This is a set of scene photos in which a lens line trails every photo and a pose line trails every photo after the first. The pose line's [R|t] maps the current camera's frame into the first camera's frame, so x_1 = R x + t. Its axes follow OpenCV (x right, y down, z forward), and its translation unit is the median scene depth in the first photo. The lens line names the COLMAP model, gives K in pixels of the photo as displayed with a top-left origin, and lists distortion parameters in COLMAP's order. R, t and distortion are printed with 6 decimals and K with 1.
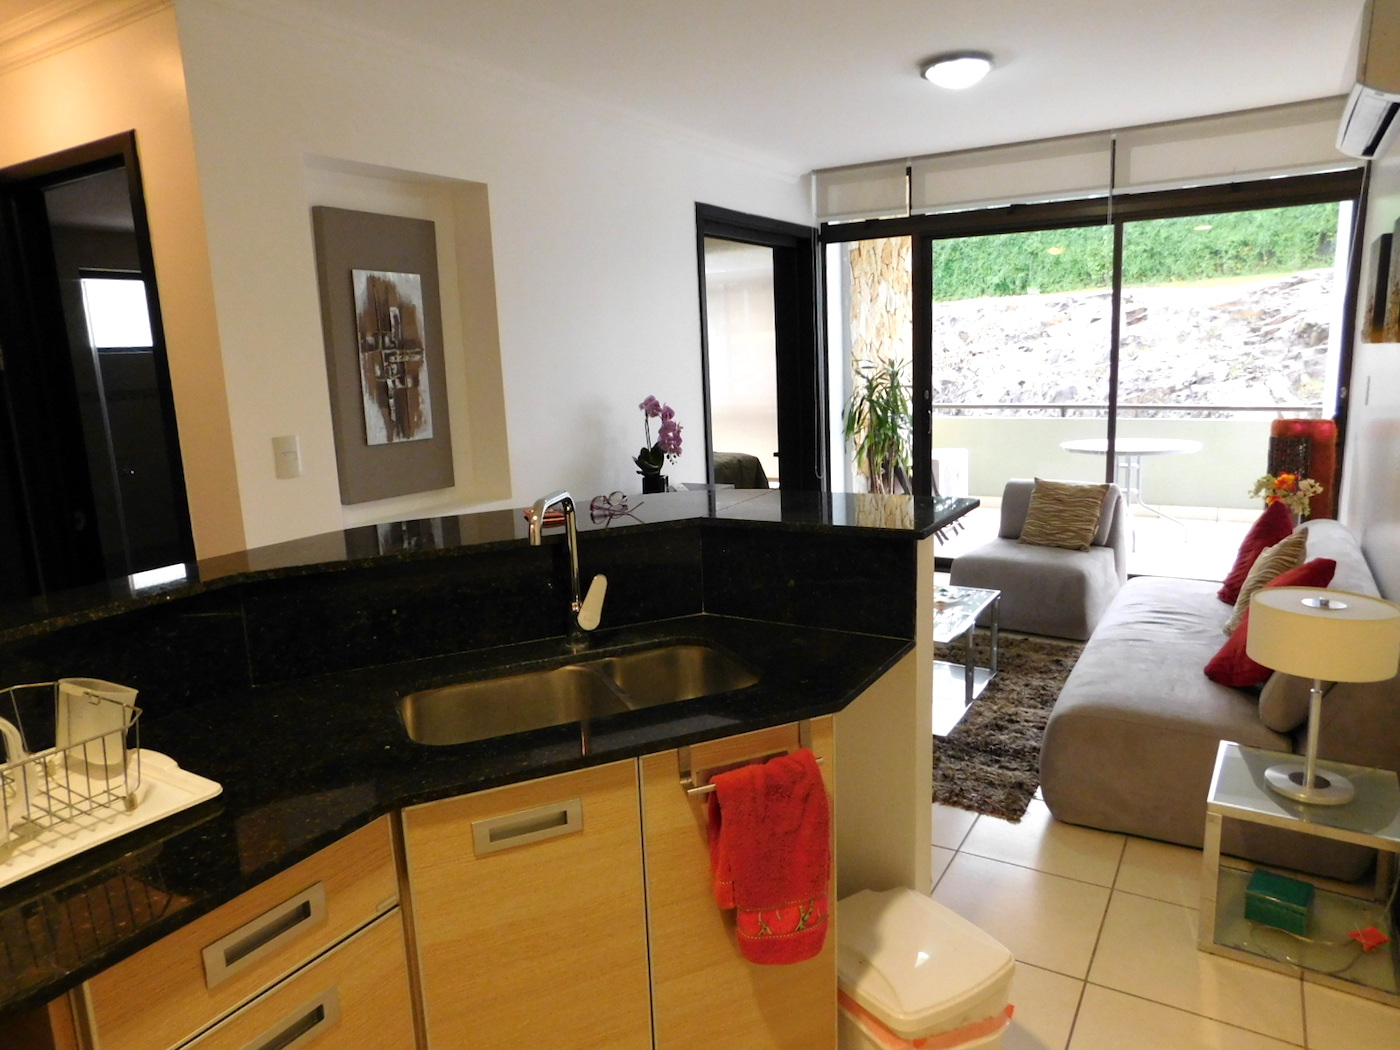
lens RADIAL K [[933.0, 0, 700.0], [0, 933.0, 525.0], [0, 0, 1]] dist [-0.000585, 0.000773]
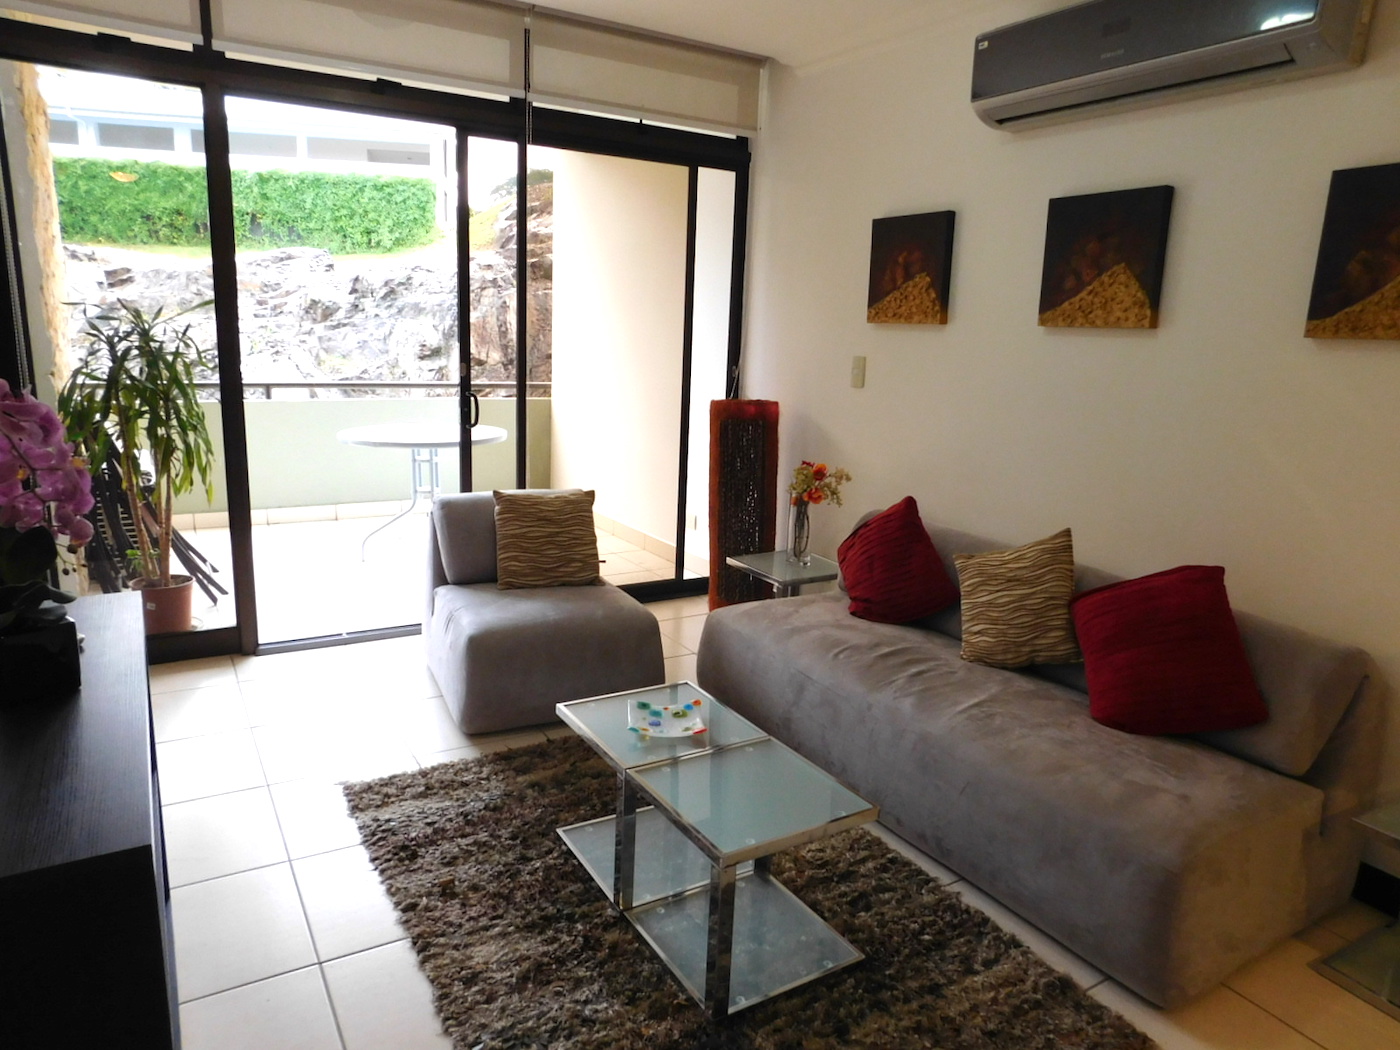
lens RADIAL K [[917.7, 0, 697.8], [0, 917.7, 495.3], [0, 0, 1]] dist [-0.003345, 0.001346]
pose [[0.462701, -0.114197, 0.879129, -0.053655], [0.116053, 0.990937, 0.067640, -0.023072], [-0.878886, 0.070729, 0.471760, 0.169341]]
